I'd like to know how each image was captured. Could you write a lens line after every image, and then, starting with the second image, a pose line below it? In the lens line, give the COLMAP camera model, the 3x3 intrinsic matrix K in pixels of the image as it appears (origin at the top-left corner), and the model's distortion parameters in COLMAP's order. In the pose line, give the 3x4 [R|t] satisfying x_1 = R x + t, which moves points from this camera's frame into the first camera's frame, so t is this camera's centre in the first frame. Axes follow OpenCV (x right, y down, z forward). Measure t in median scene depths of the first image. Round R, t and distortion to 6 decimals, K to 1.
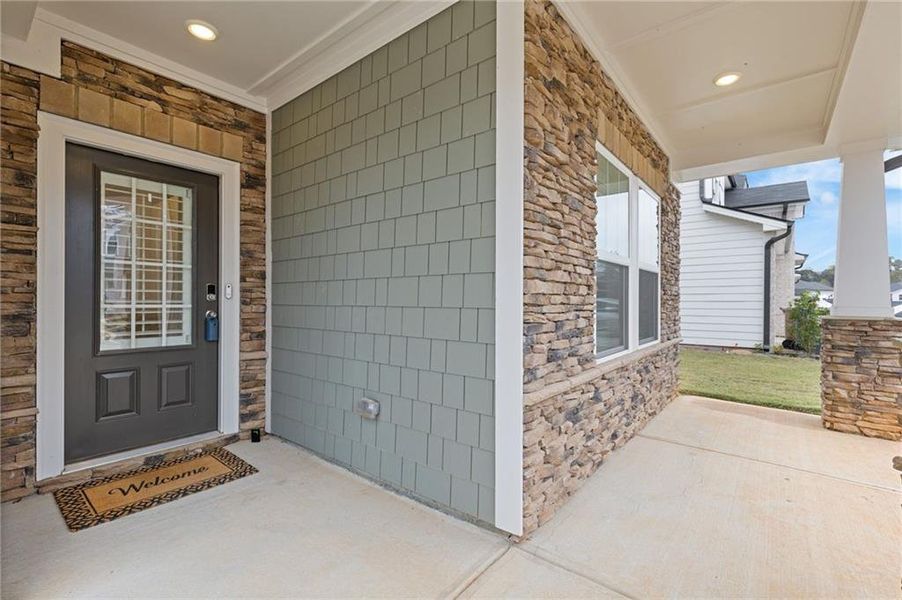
lens RADIAL K [[404.5, 0, 450.3], [0, 404.5, 301.3], [0, 0, 1]] dist [0.003140, 0.000002]
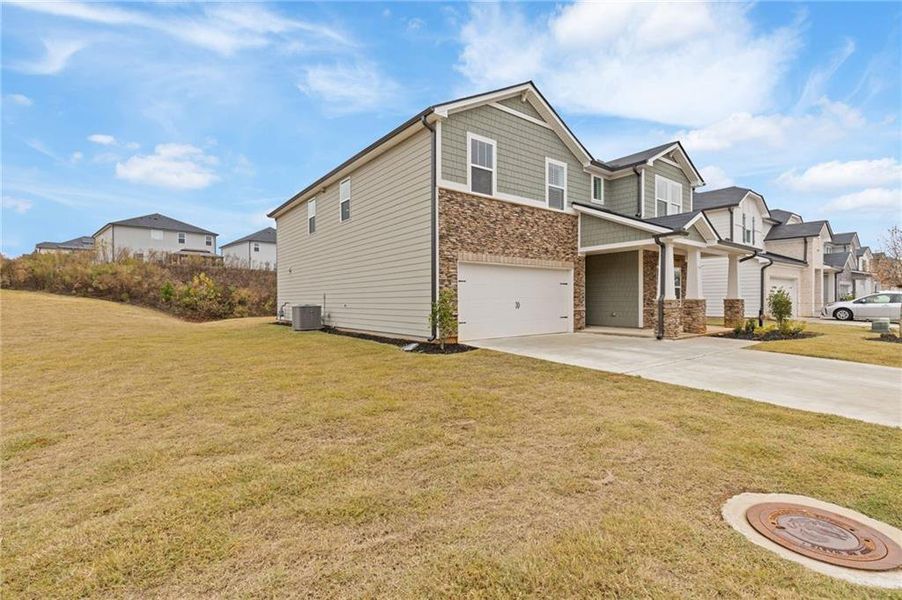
lens RADIAL K [[404.5, 0, 450.8], [0, 404.5, 301.9], [0, 0, 1]] dist [0.003140, 0.000002]
pose [[0.973141, -0.007265, -0.230095, -0.909138], [0.007855, 0.999968, 0.001647, 0.047801], [0.230076, -0.003410, 0.973167, -4.135722]]
